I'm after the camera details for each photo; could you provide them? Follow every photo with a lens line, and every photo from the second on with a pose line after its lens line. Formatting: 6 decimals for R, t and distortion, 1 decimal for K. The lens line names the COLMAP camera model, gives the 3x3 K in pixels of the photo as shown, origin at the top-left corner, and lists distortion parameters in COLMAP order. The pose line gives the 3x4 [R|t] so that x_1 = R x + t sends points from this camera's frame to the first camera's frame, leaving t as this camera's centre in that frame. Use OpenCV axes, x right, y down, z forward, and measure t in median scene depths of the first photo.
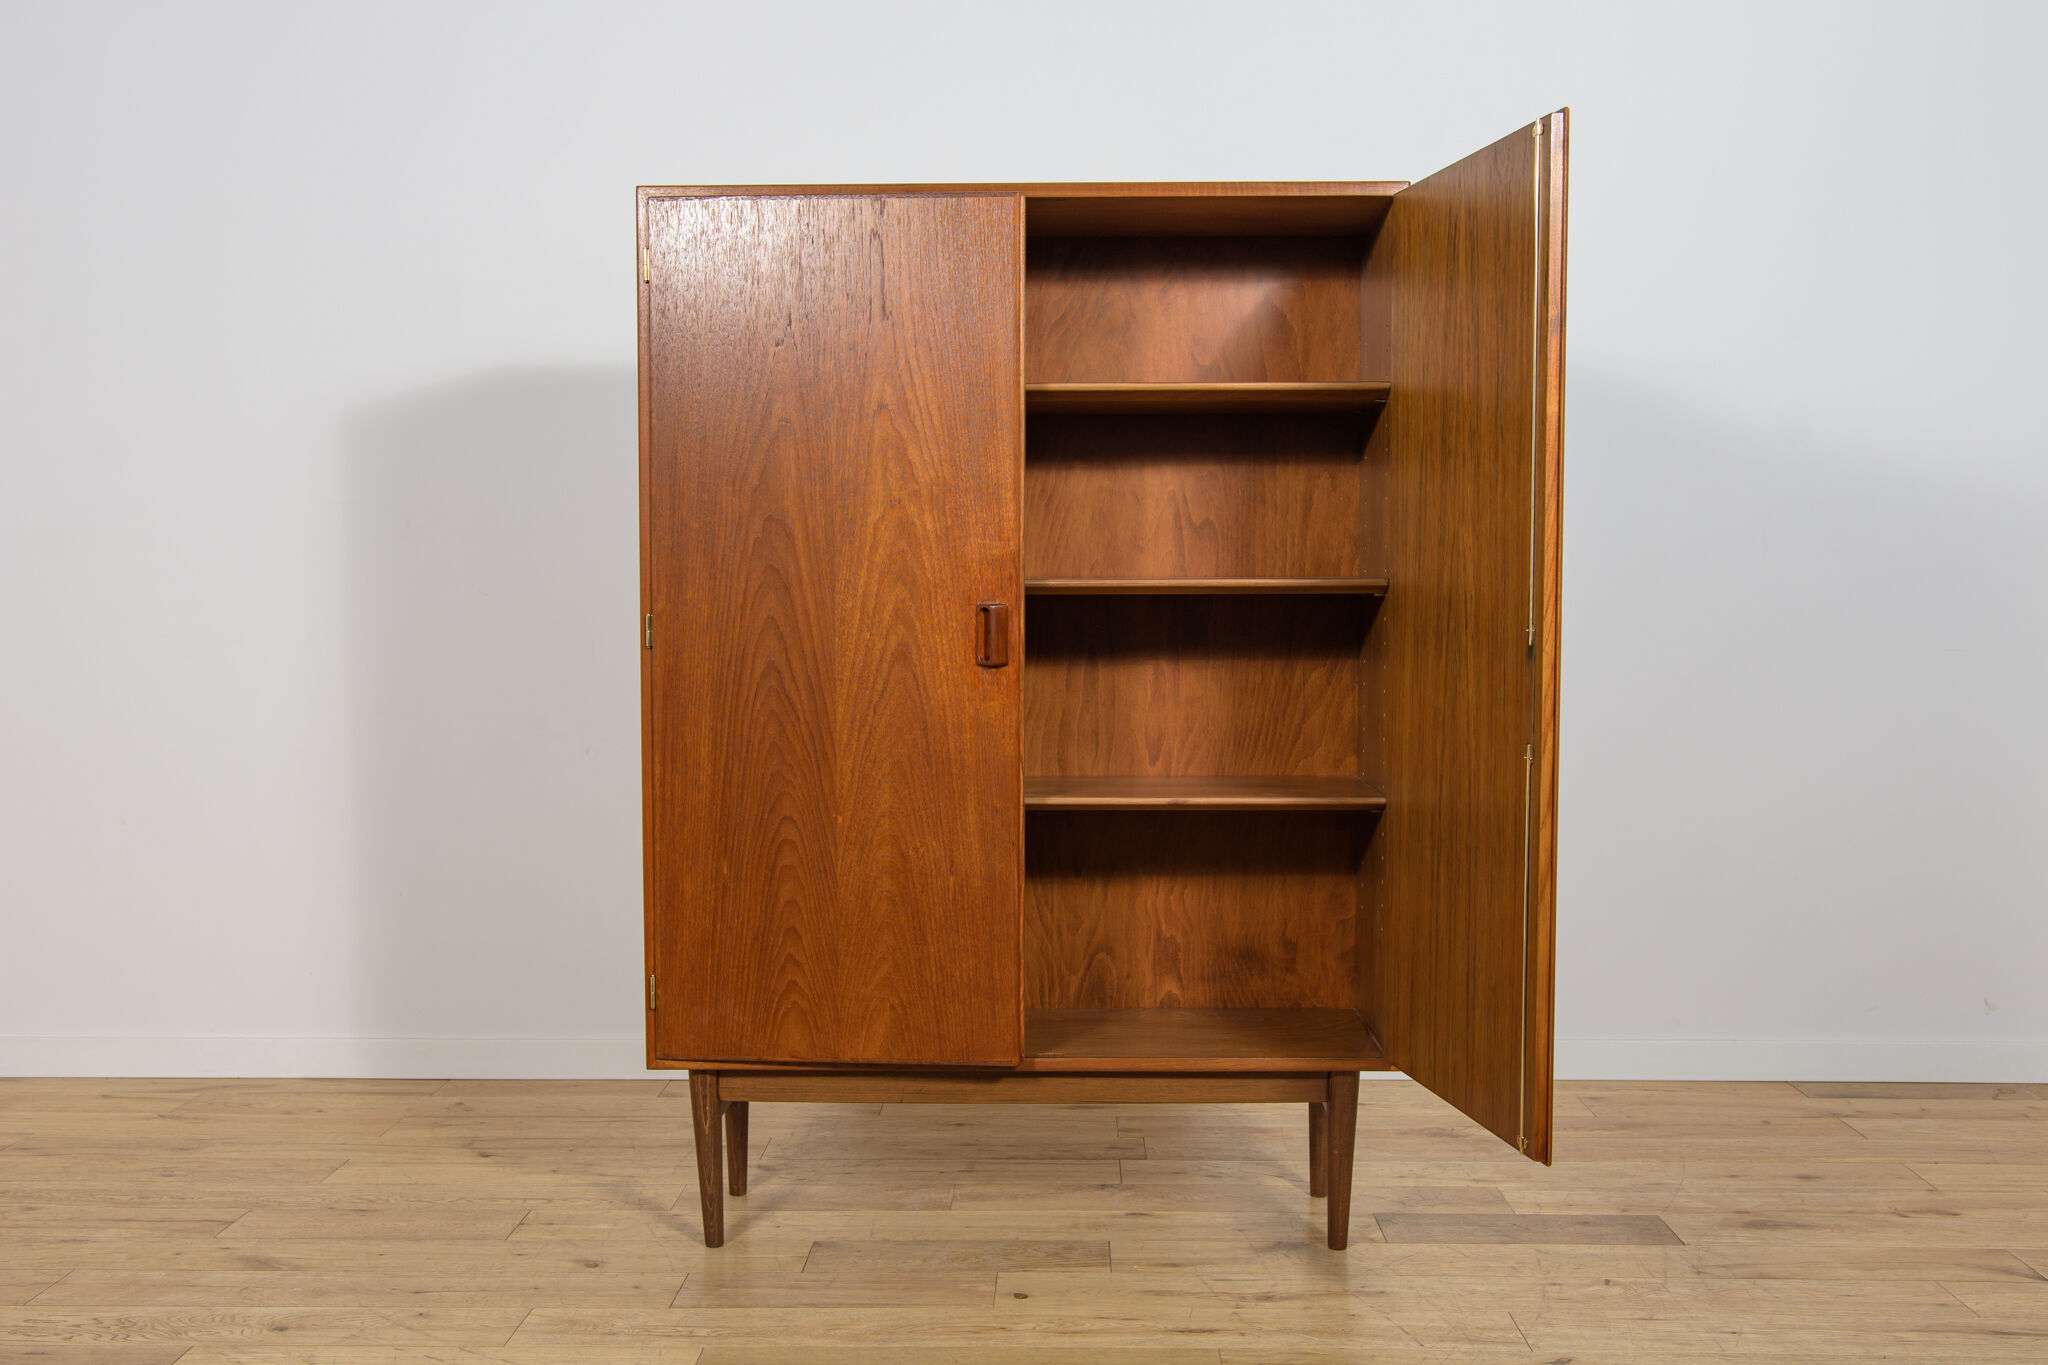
lens RADIAL K [[2426.2, 0, 958.8], [0, 2426.2, 685.5], [0, 0, 1]] dist [0.014035, 0.211663]
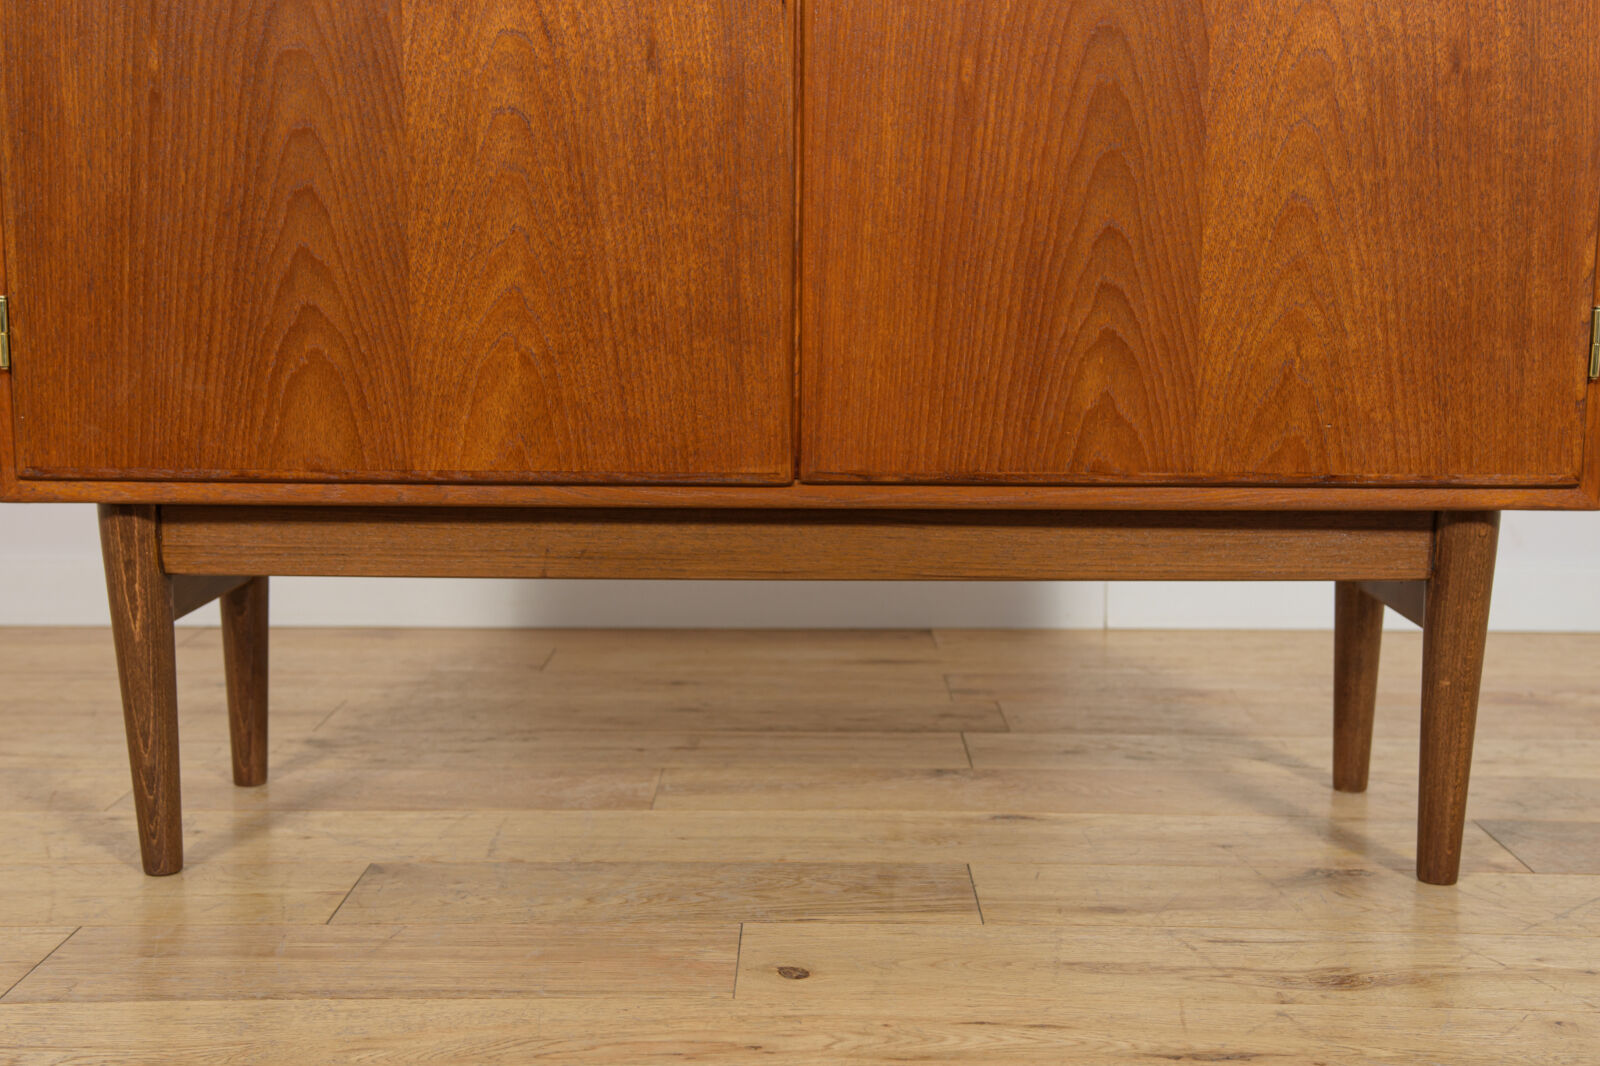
lens RADIAL K [[2192.6, 0, 763.8], [0, 2192.6, 523.3], [0, 0, 1]] dist [0.092084, 0.125271]
pose [[0.999576, 0.008475, 0.027841, 0.006968], [-0.009642, 0.999068, 0.042067, 0.134871], [-0.027458, -0.042318, 0.998727, 0.533076]]
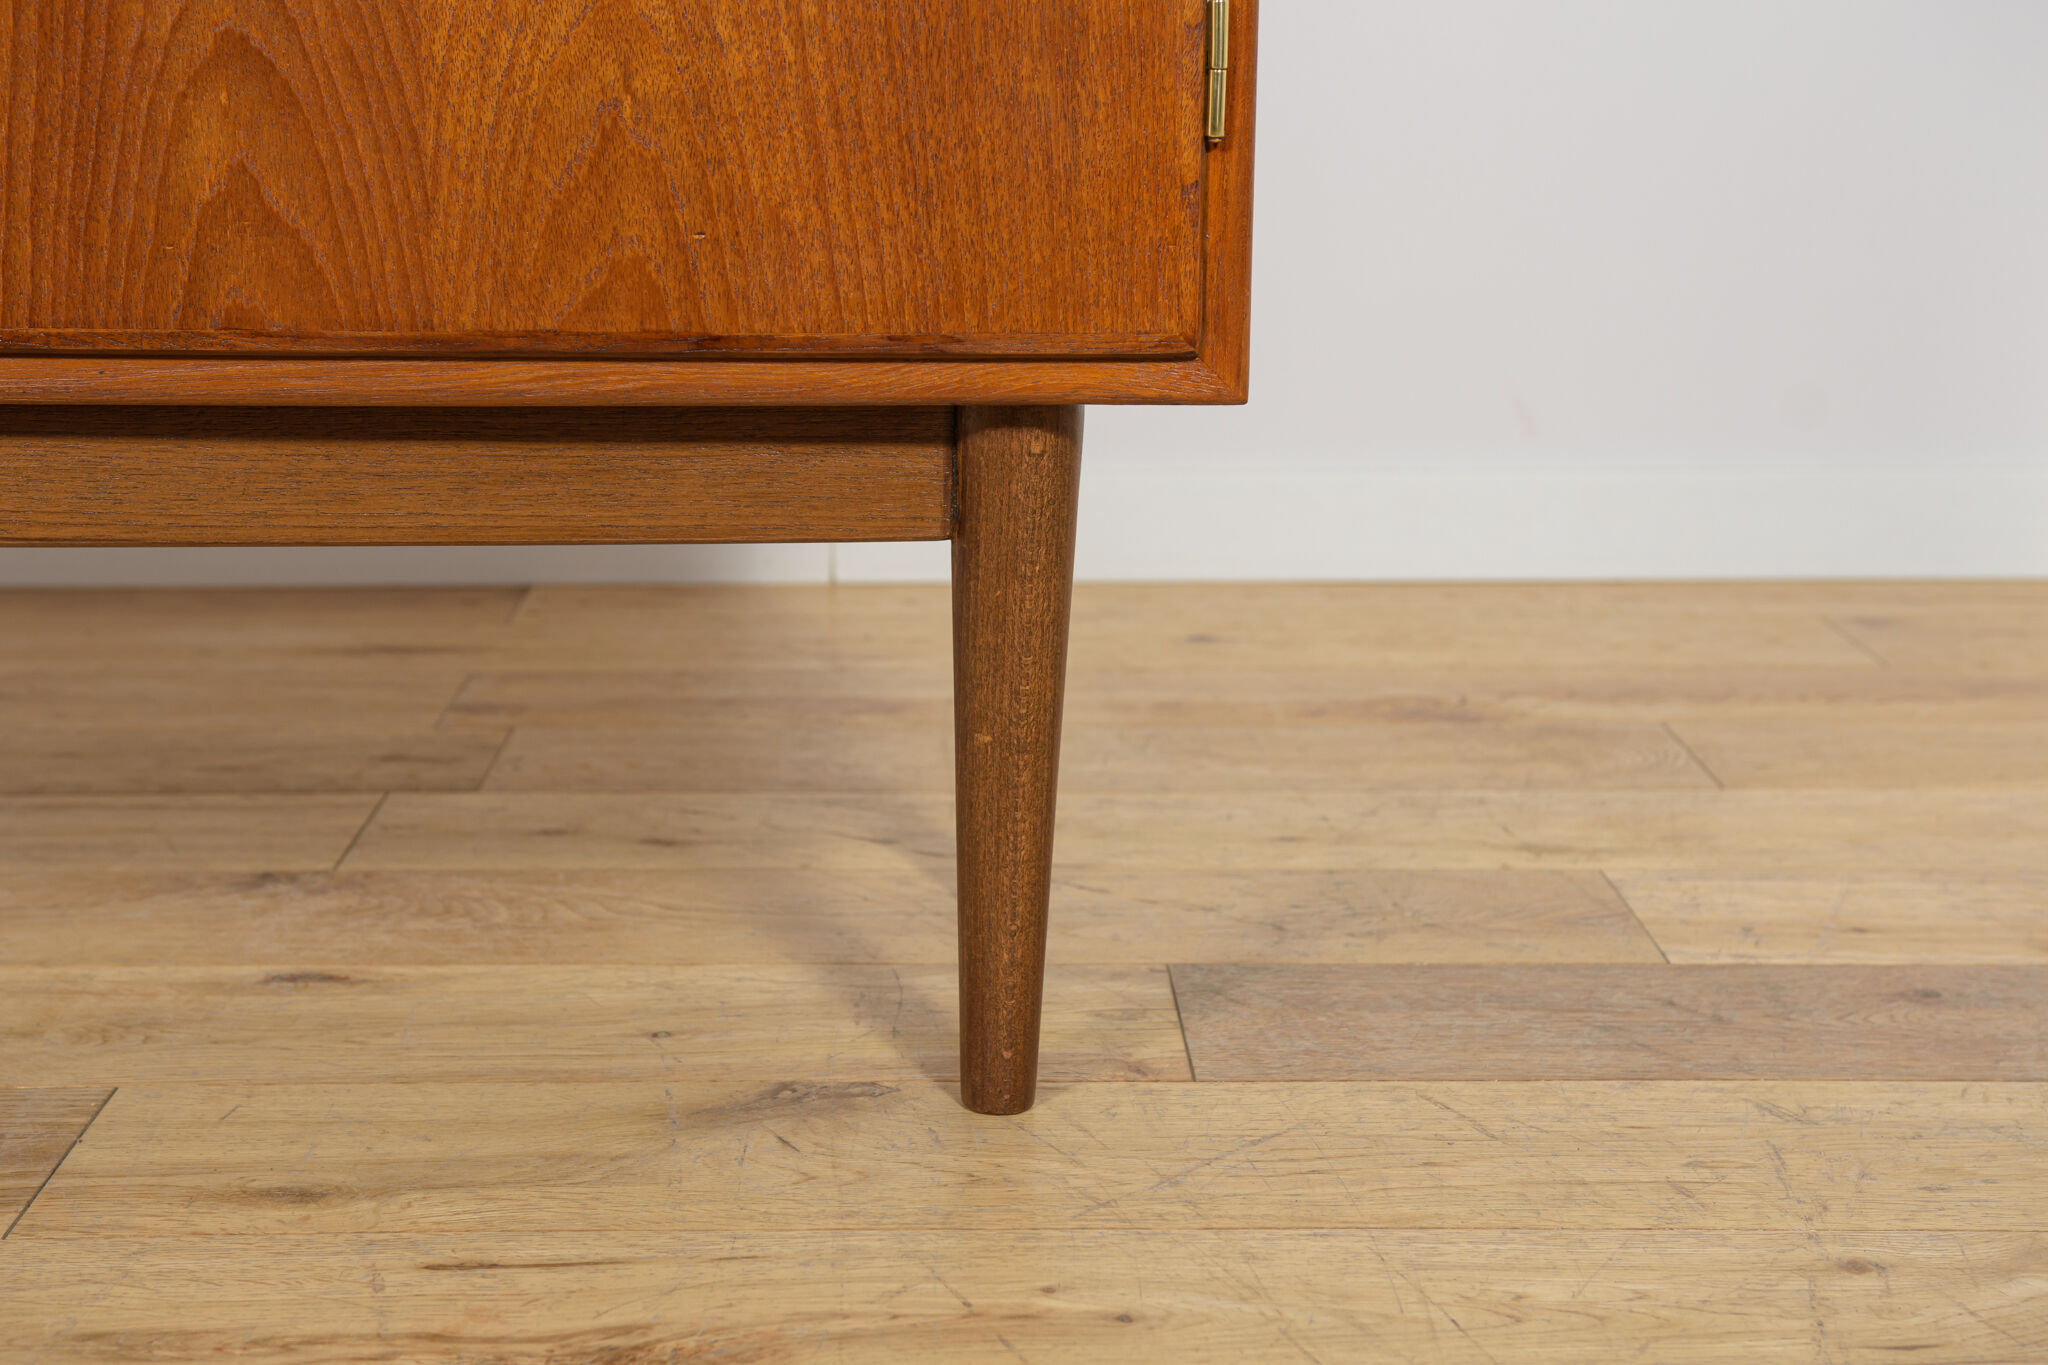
lens RADIAL K [[3158.4, 0, 1024.0], [0, 3158.4, 682.5], [0, 0, 1]] dist [0.129794, 0.094289]
pose [[0.998628, -0.002437, 0.052304, 0.133934], [-0.004997, 0.989920, 0.141539, 0.132313], [-0.052122, -0.141606, 0.988550, 0.640290]]
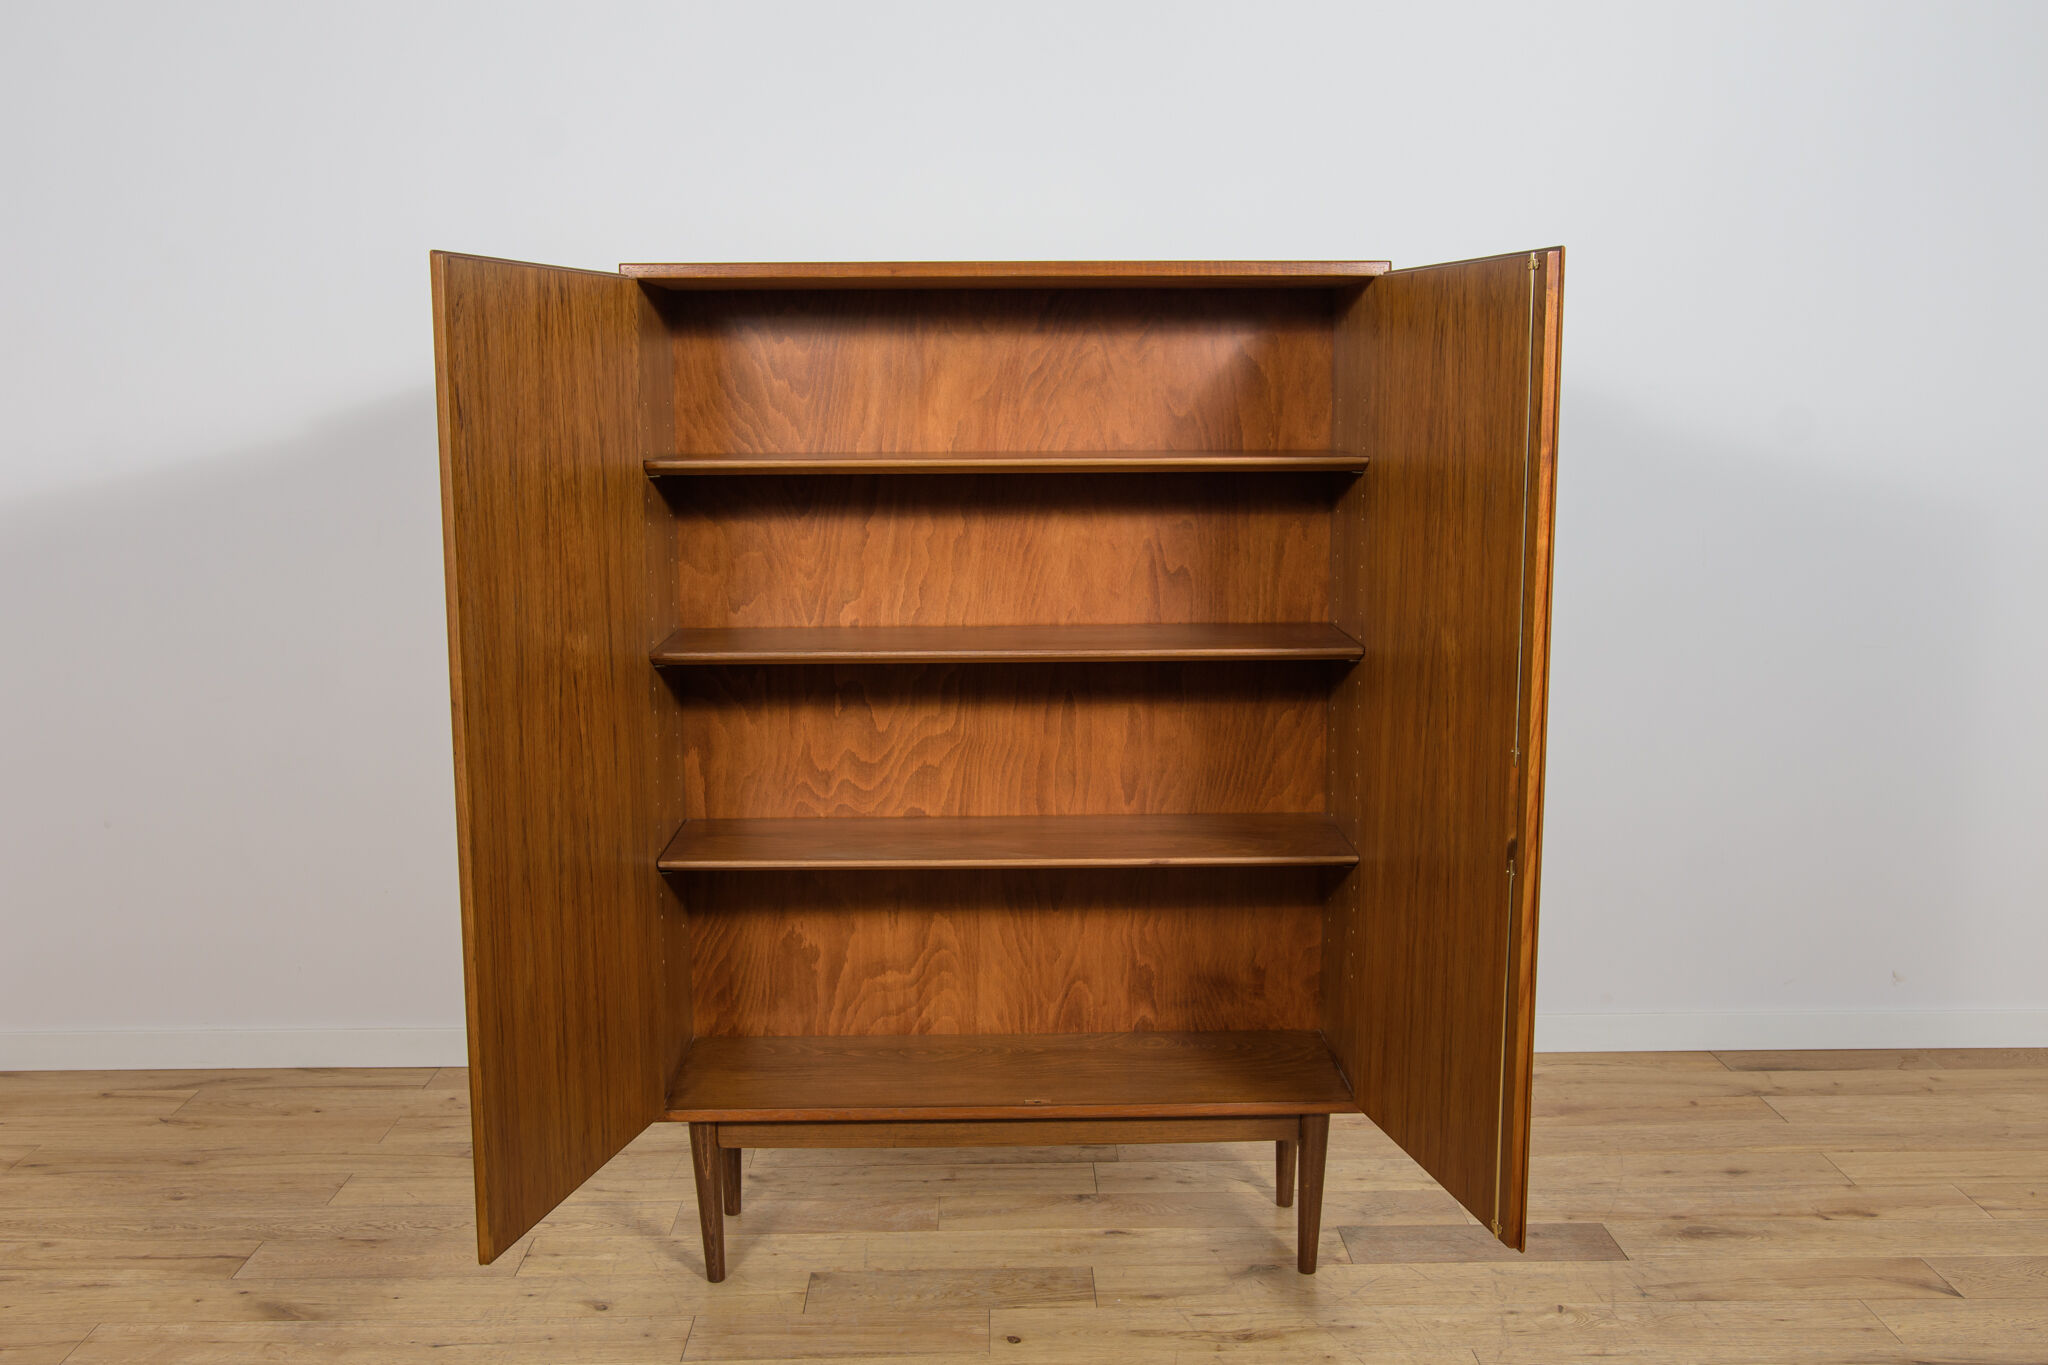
lens RADIAL K [[2327.6, 0, 971.7], [0, 2327.6, 708.7], [0, 0, 1]] dist [0.013854, 0.153330]
pose [[0.998884, -0.011891, 0.045701, -0.032207], [0.006747, 0.993785, 0.111116, -0.120381], [-0.046738, -0.110684, 0.992756, 0.022738]]
